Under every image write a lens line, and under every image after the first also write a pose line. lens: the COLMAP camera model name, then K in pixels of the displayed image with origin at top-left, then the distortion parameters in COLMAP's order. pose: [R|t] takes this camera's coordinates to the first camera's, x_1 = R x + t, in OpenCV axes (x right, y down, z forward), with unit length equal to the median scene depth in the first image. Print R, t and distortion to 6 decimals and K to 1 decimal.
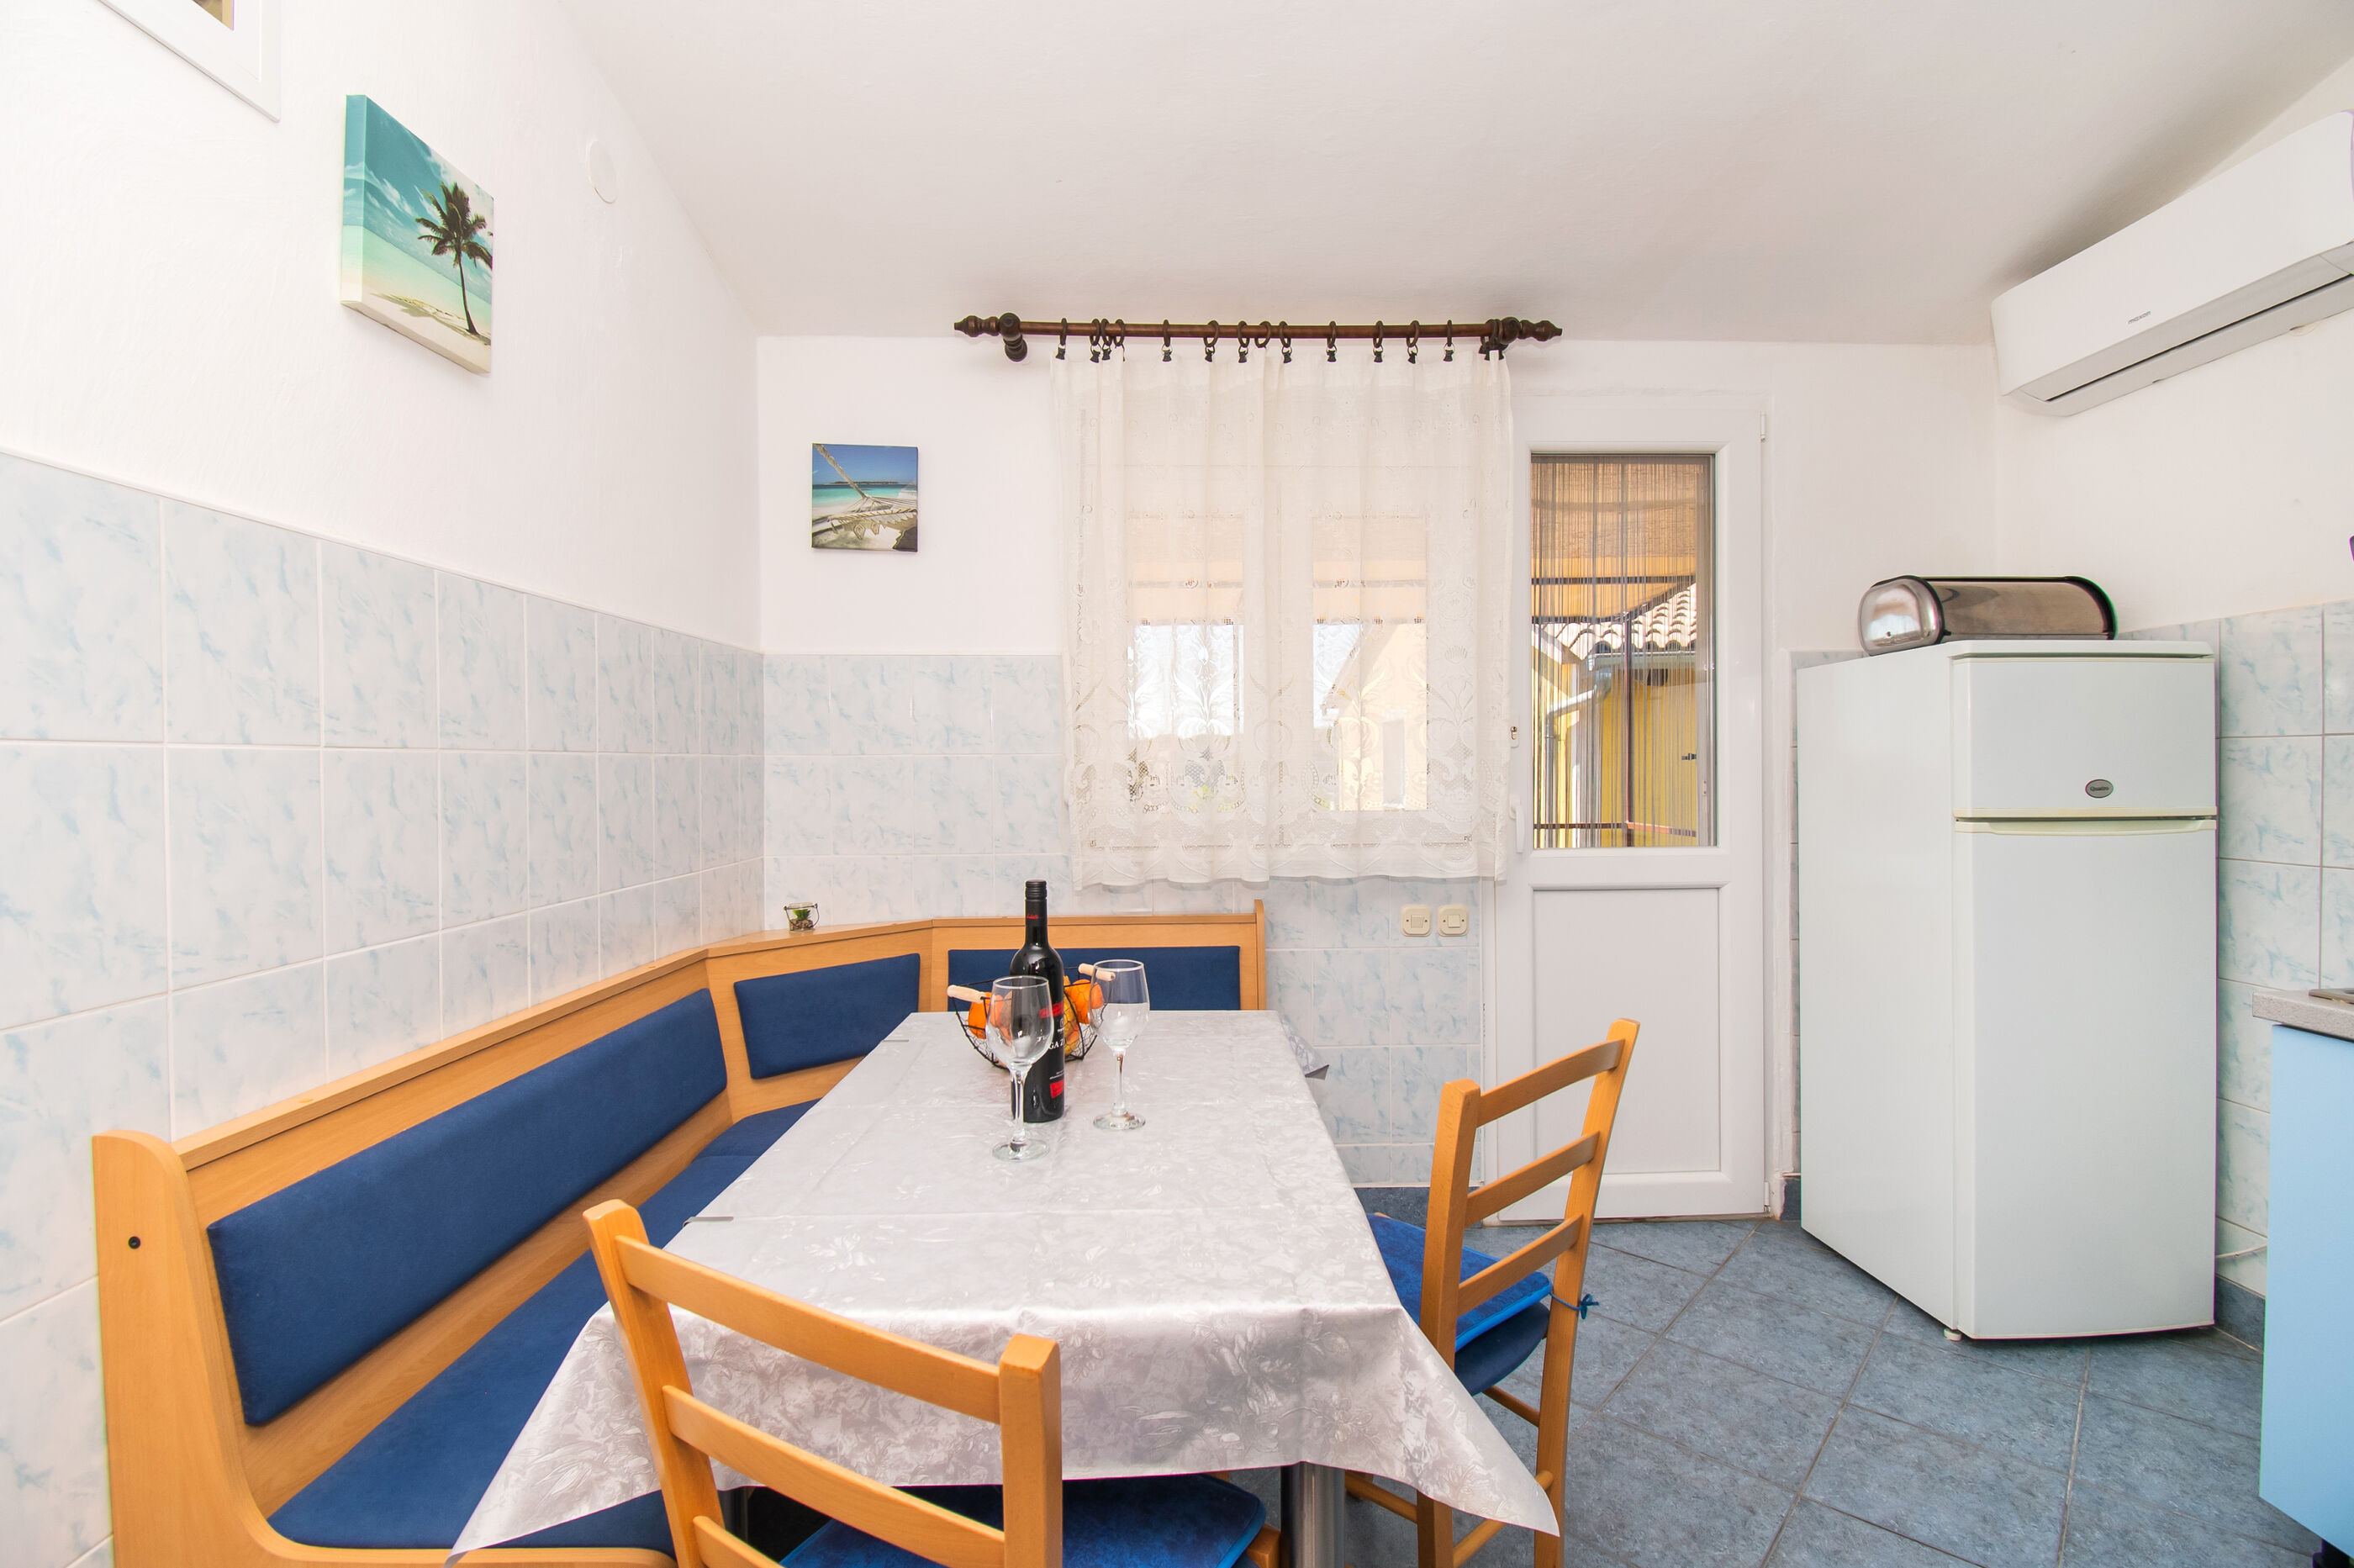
lens RADIAL K [[1041.9, 0, 1188.9], [0, 1041.9, 770.3], [0, 0, 1]] dist [0.009342, -0.017050]
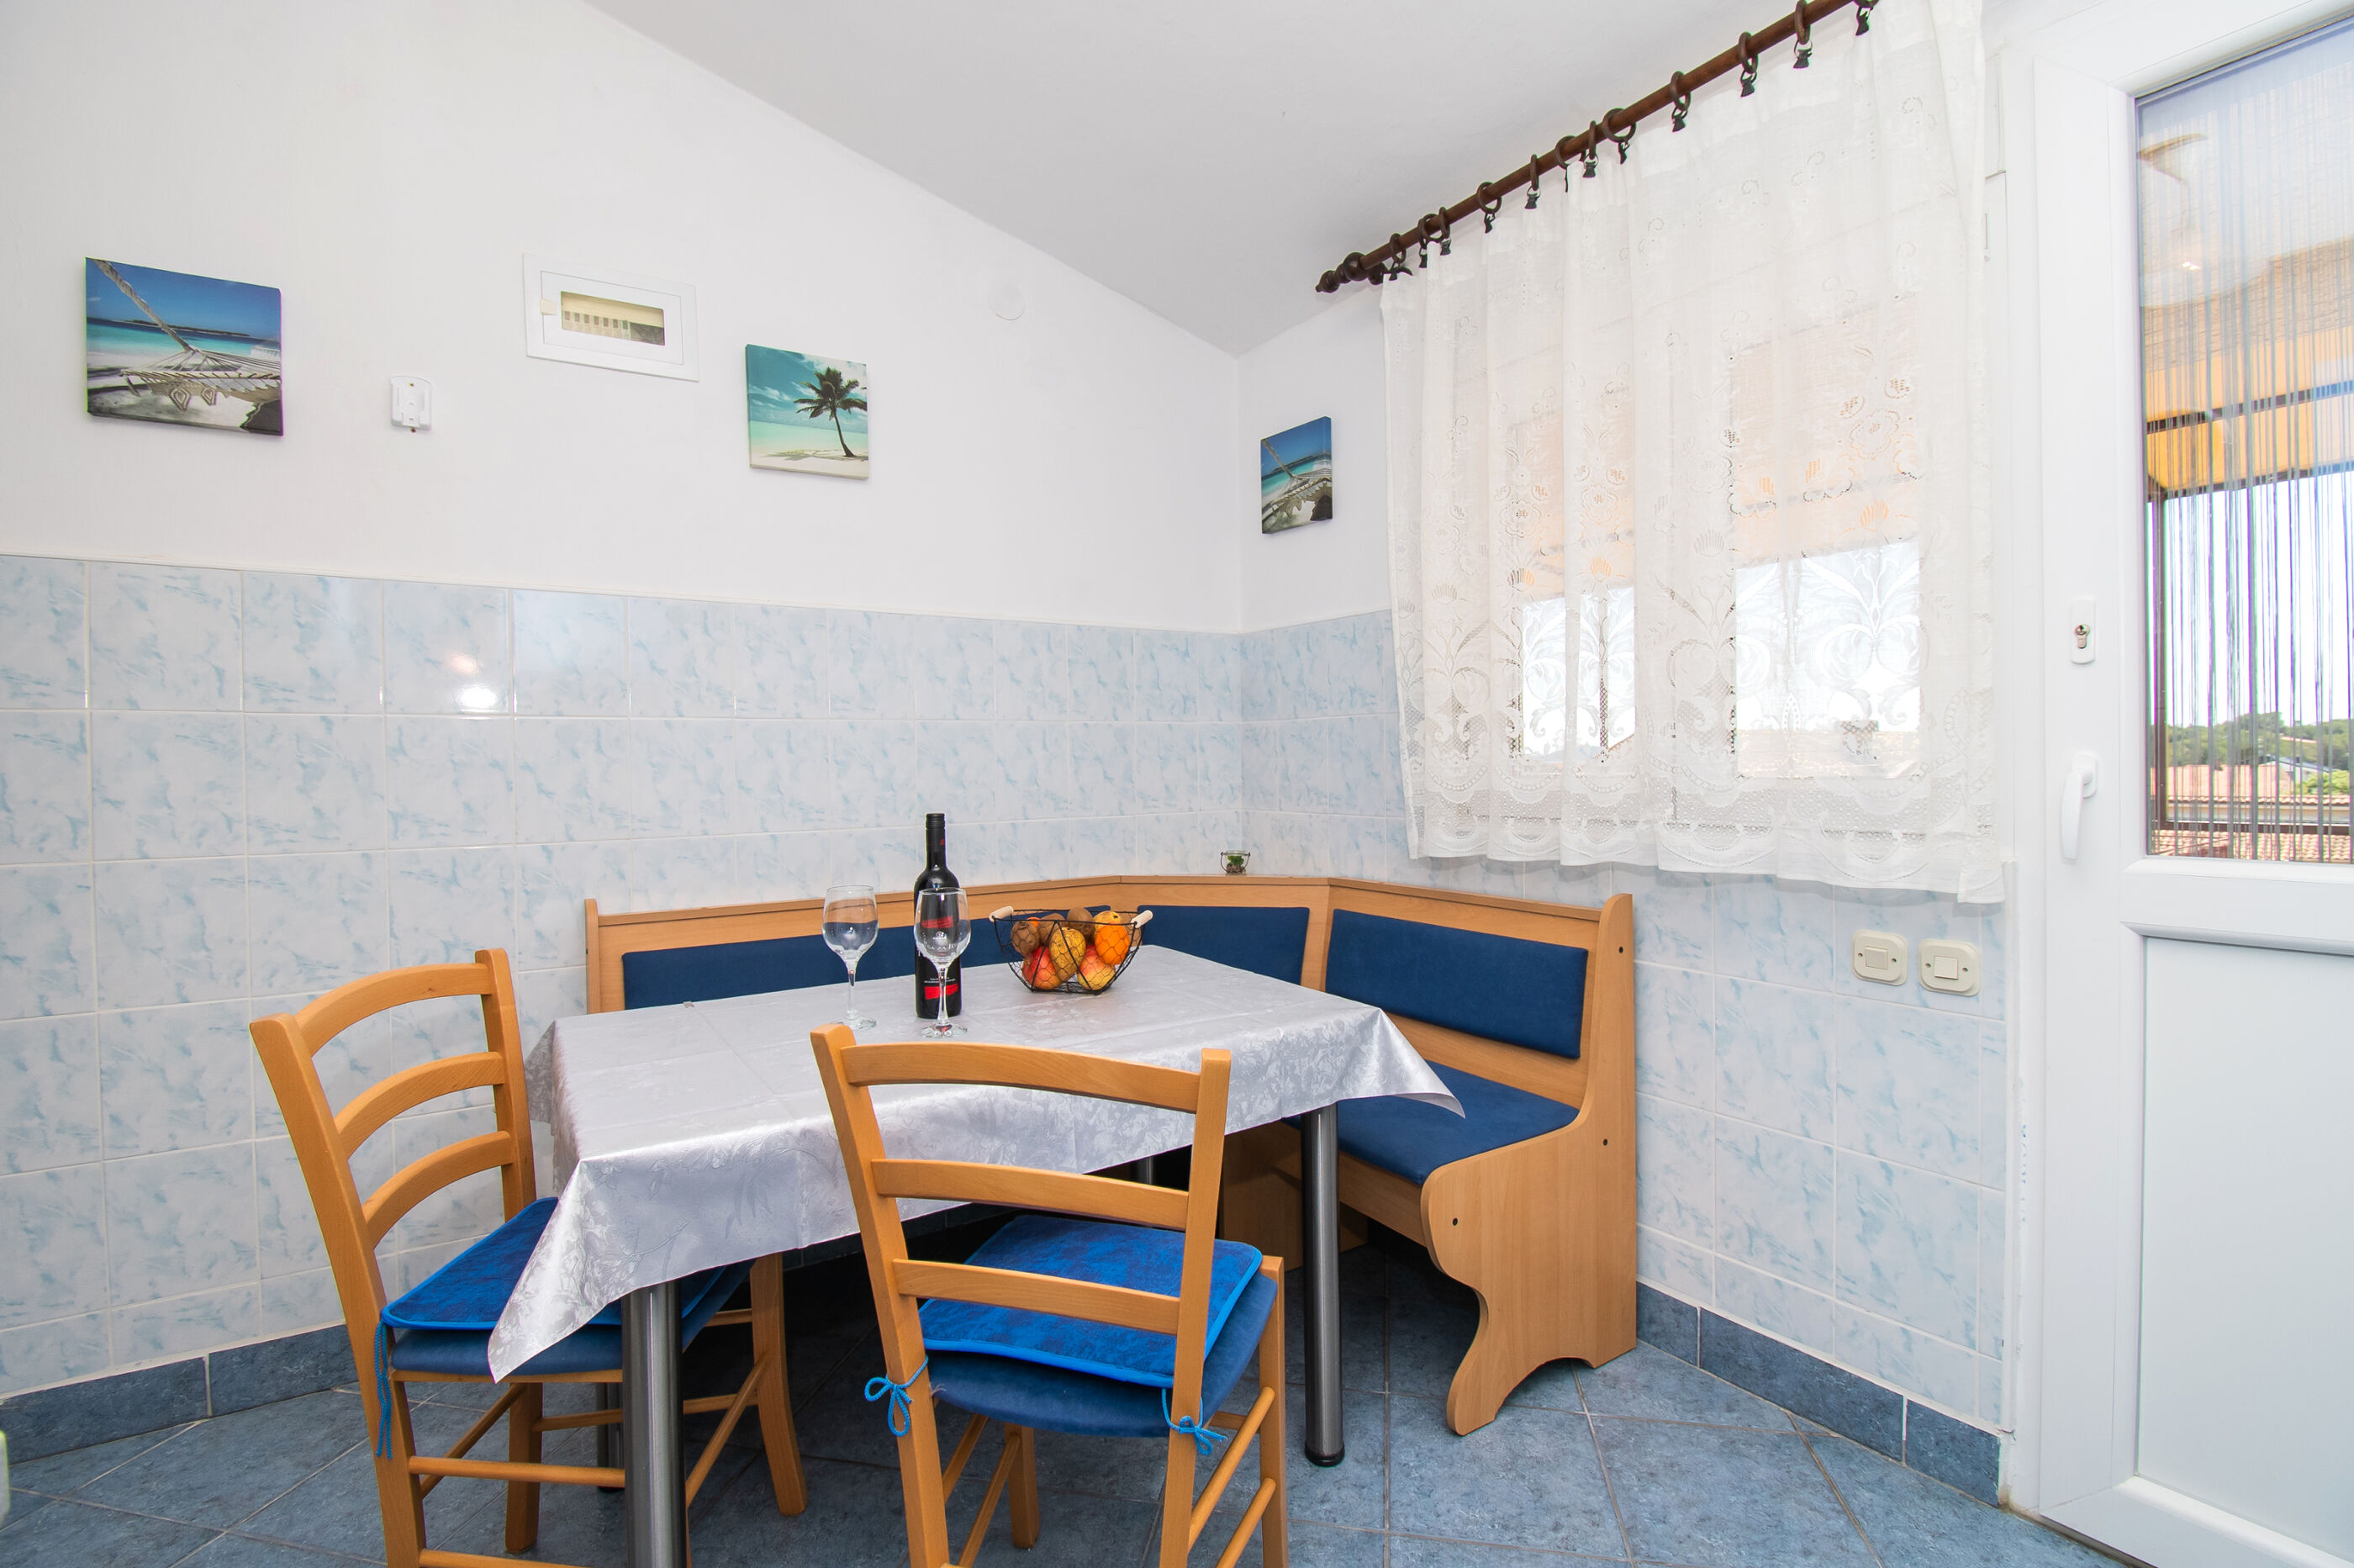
lens RADIAL K [[1041.9, 0, 1184.5], [0, 1041.9, 770.4], [0, 0, 1]] dist [0.009342, -0.017050]
pose [[0.529468, 0.008977, -0.848282, 0.562575], [0.005553, 0.999886, 0.014048, 0.023889], [0.848311, -0.012148, 0.529358, 0.350566]]
